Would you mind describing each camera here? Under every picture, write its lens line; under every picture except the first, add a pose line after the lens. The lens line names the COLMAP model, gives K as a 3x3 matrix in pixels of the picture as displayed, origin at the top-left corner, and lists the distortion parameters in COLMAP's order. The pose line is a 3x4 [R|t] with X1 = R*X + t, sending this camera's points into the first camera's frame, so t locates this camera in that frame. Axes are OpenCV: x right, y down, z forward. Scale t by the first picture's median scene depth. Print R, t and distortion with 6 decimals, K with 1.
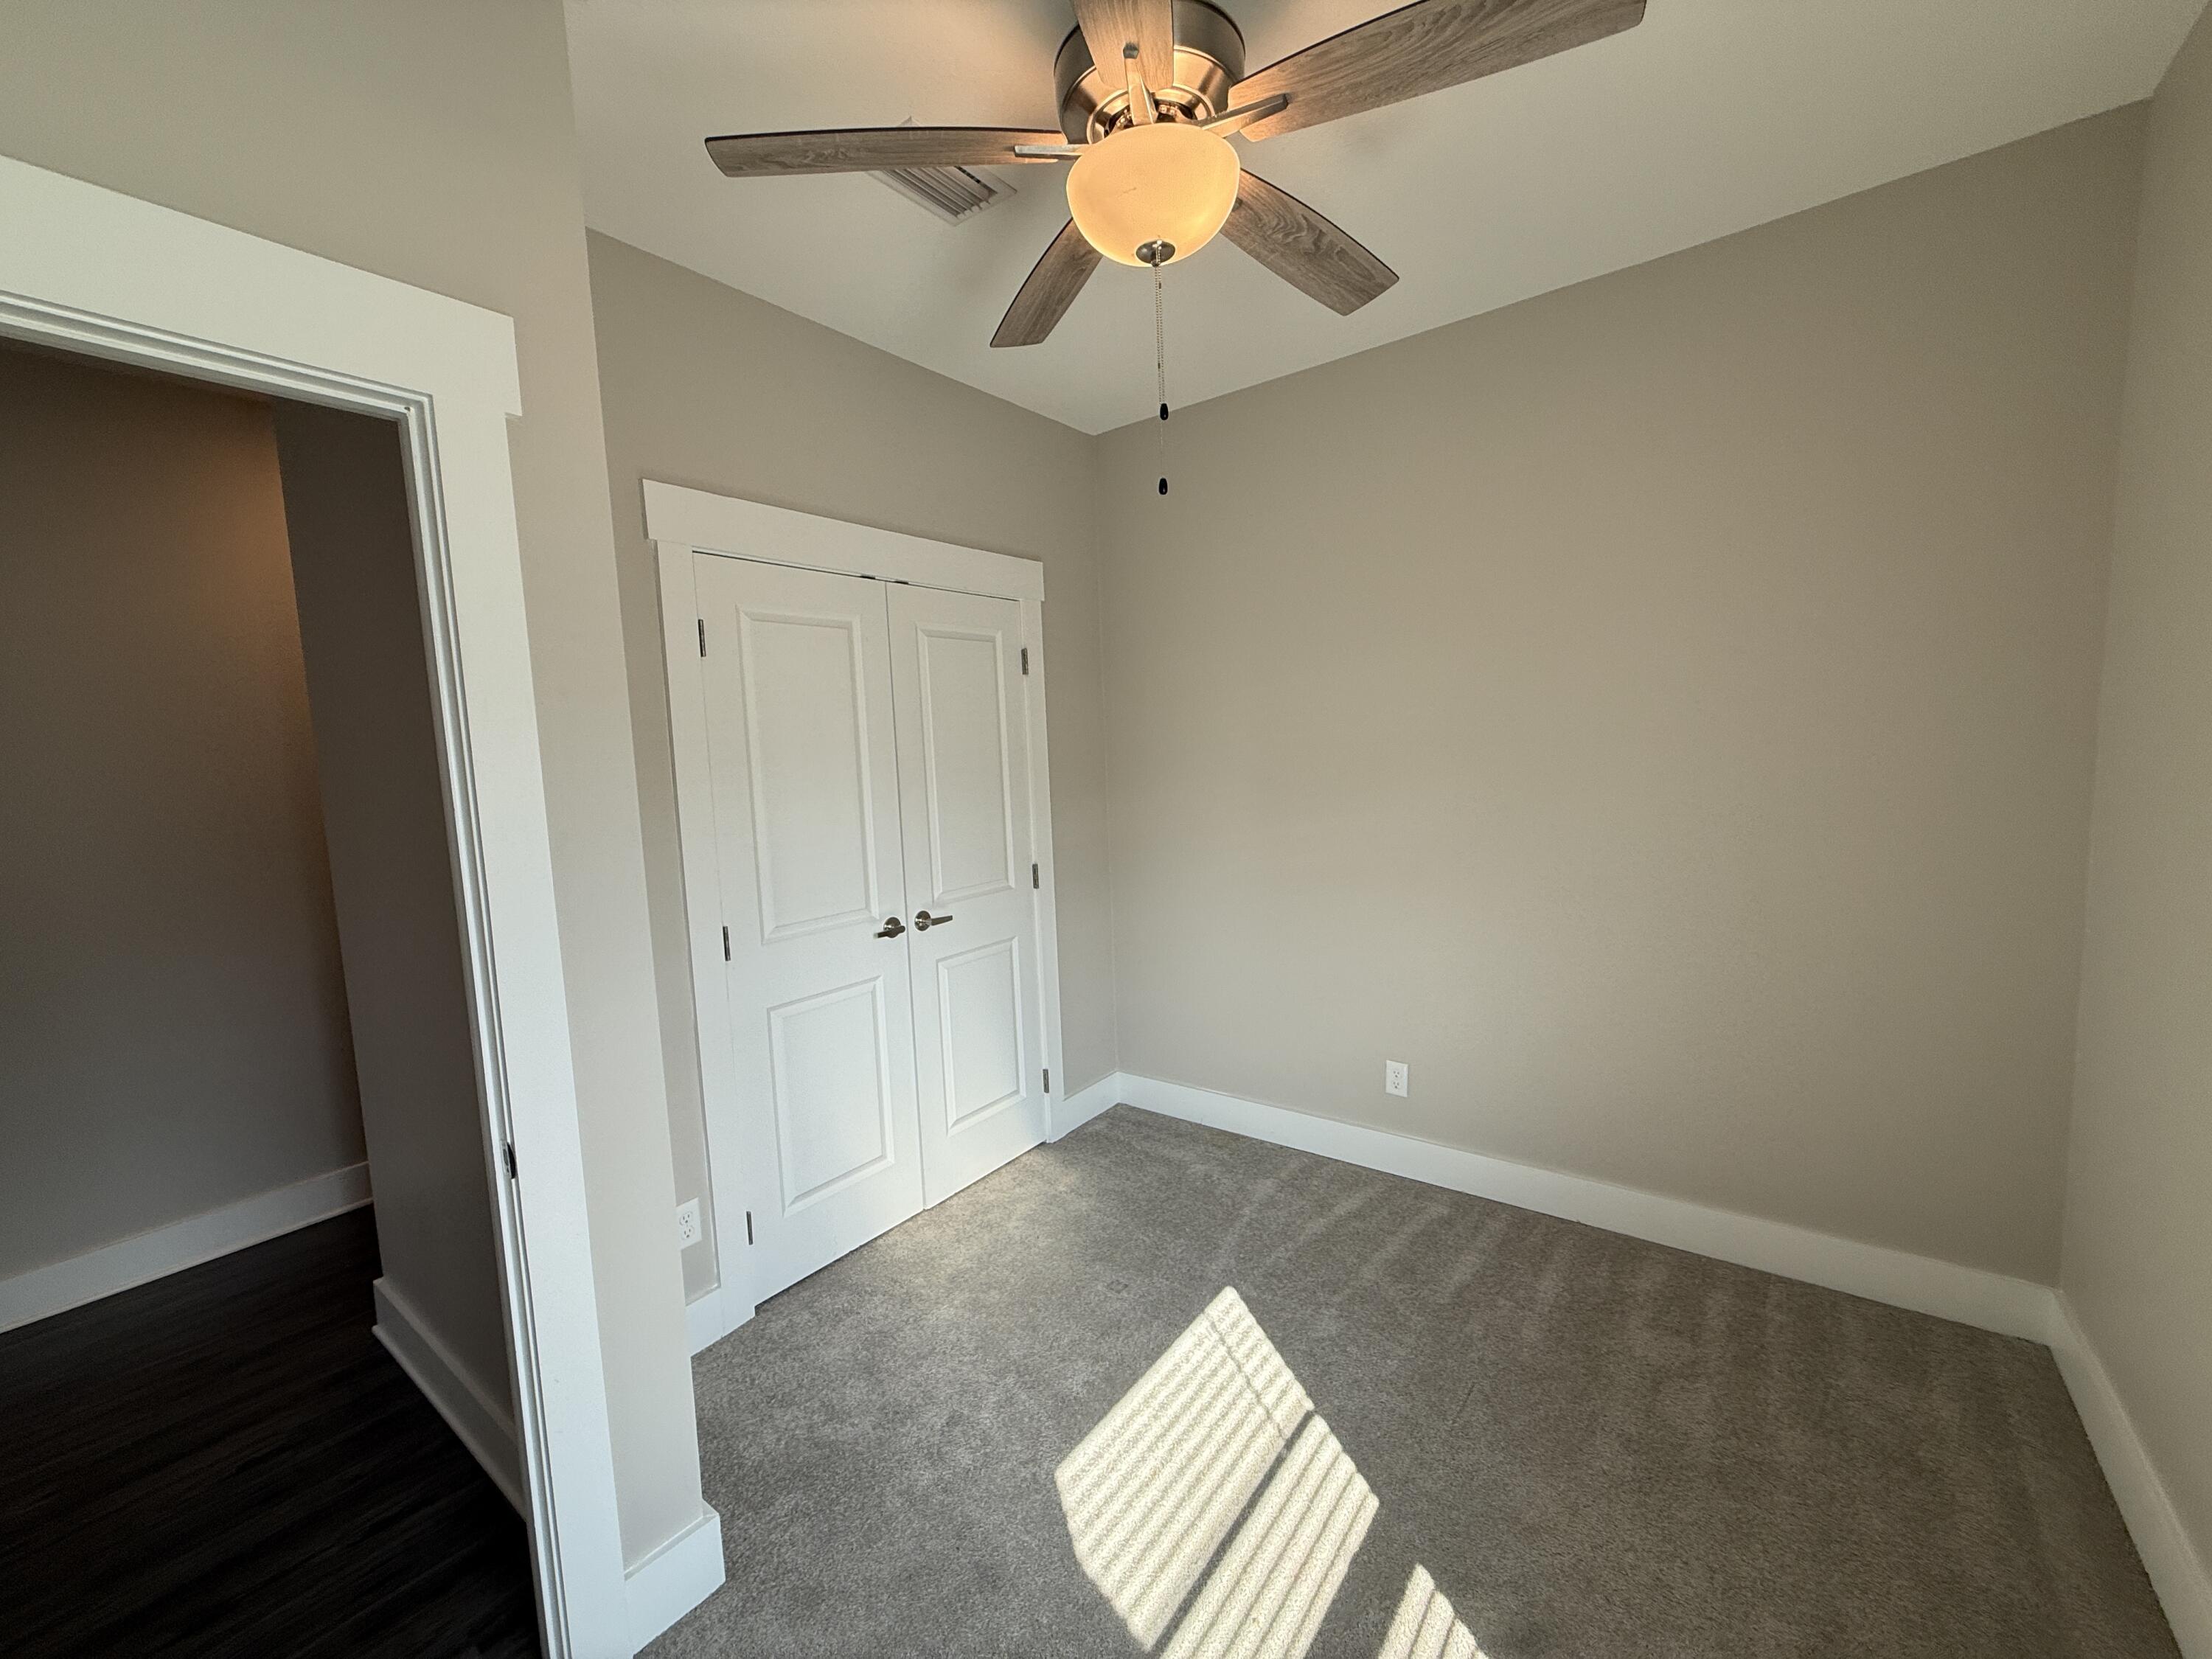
lens RADIAL K [[871.0, 0, 1110.3], [0, 871.0, 820.3], [0, 0, 1]] dist [-0.013360, 0.003044]
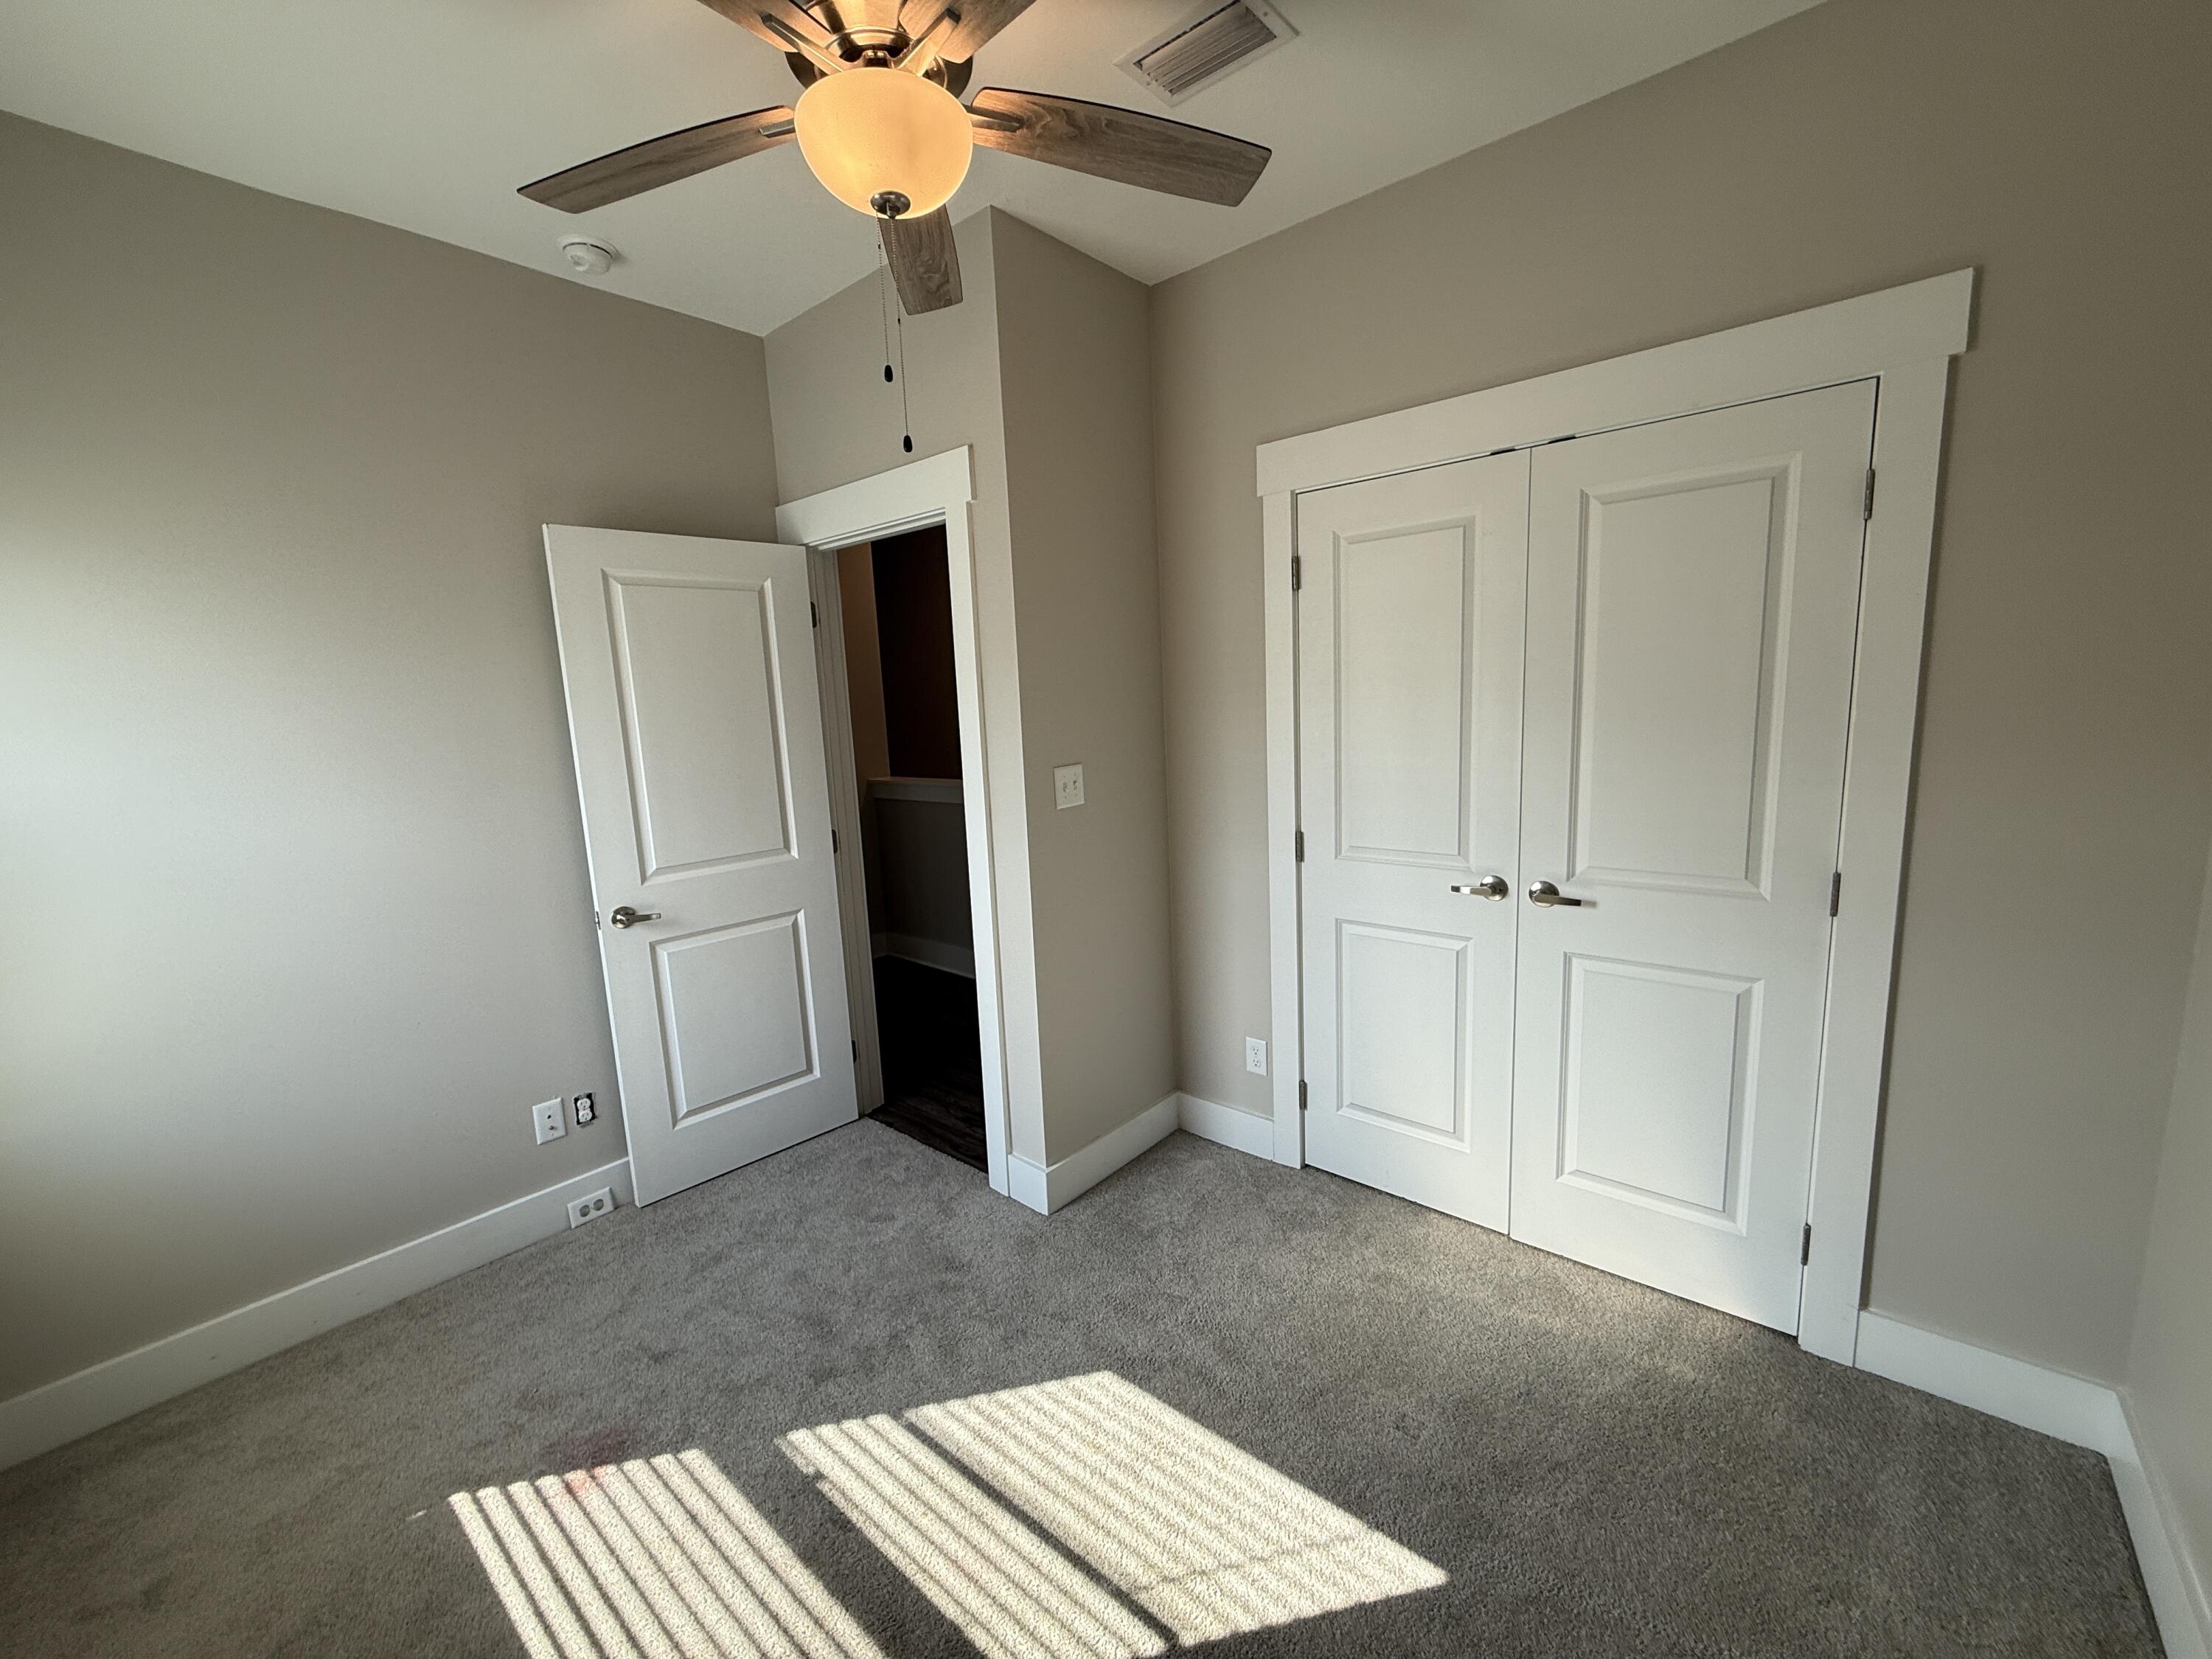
lens RADIAL K [[882.8, 0, 1090.8], [0, 882.8, 821.0], [0, 0, 1]] dist [0.000406, 0.000212]
pose [[-0.068486, 0.192763, -0.978852, 0.601997], [-0.036878, 0.979996, 0.195569, -0.091795], [0.996970, 0.049492, -0.060007, 0.686062]]
